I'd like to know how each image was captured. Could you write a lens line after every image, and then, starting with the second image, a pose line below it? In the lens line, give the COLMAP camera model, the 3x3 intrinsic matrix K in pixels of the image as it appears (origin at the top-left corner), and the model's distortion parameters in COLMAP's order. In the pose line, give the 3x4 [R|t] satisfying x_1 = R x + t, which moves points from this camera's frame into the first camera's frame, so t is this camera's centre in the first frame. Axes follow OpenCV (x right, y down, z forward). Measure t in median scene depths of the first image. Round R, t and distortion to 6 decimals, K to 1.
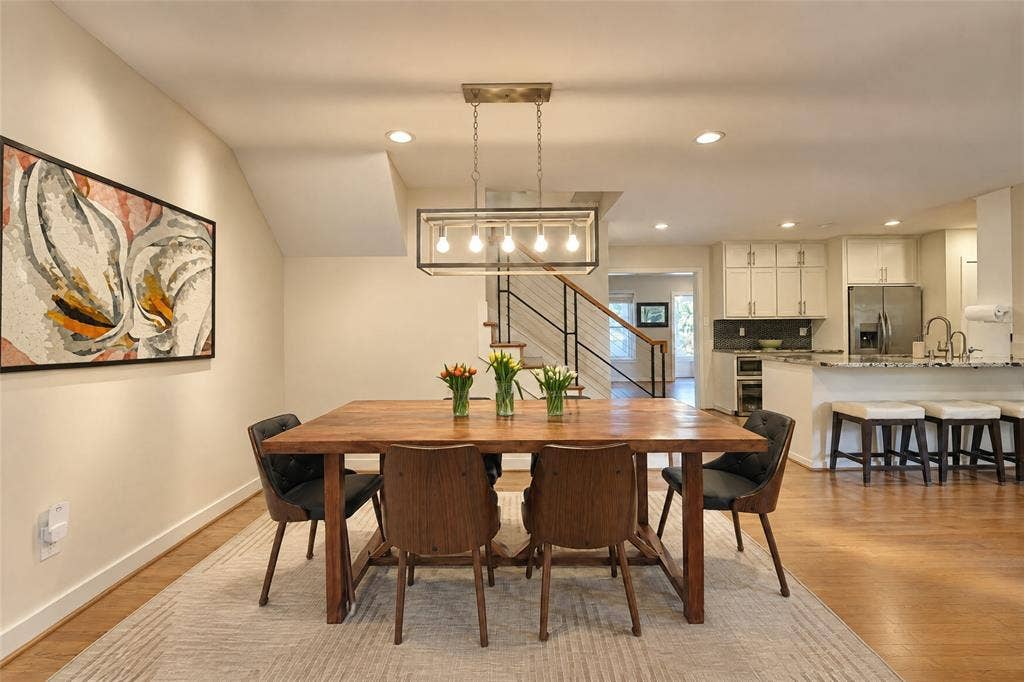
lens RADIAL K [[420.5, 0, 511.7], [0, 420.5, 336.0], [0, 0, 1]] dist [-0.003847, -0.000357]
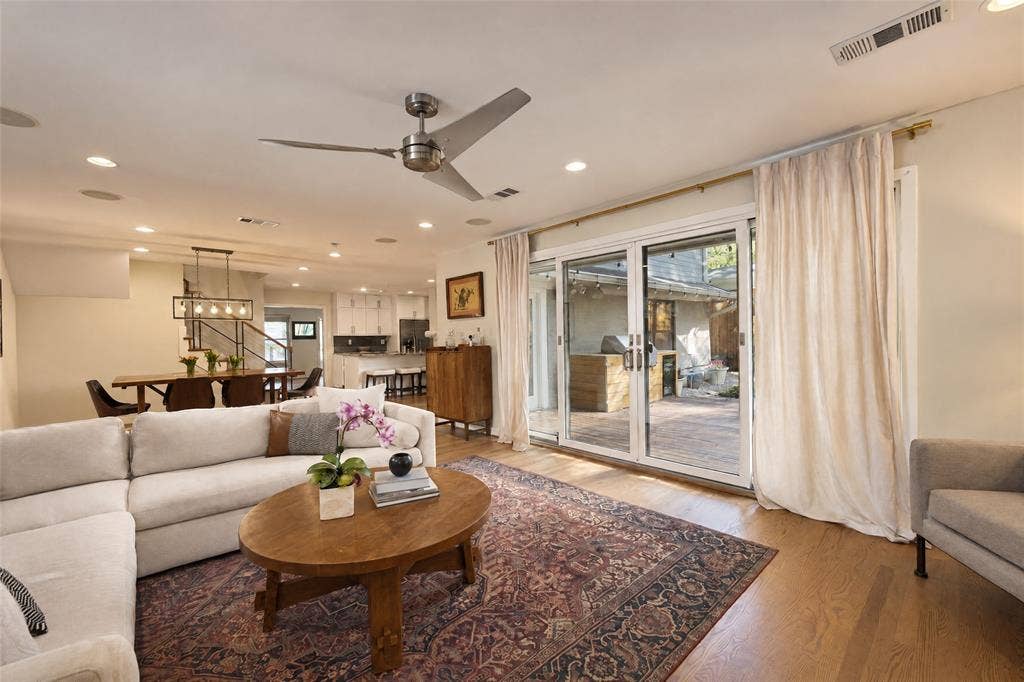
lens RADIAL K [[420.5, 0, 522.9], [0, 420.5, 343.3], [0, 0, 1]] dist [-0.003847, -0.000357]
pose [[0.726900, -0.004799, 0.686727, -0.165160], [0.010053, 0.999943, -0.003653, 0.009936], [-0.686670, 0.009559, 0.726907, -0.908597]]
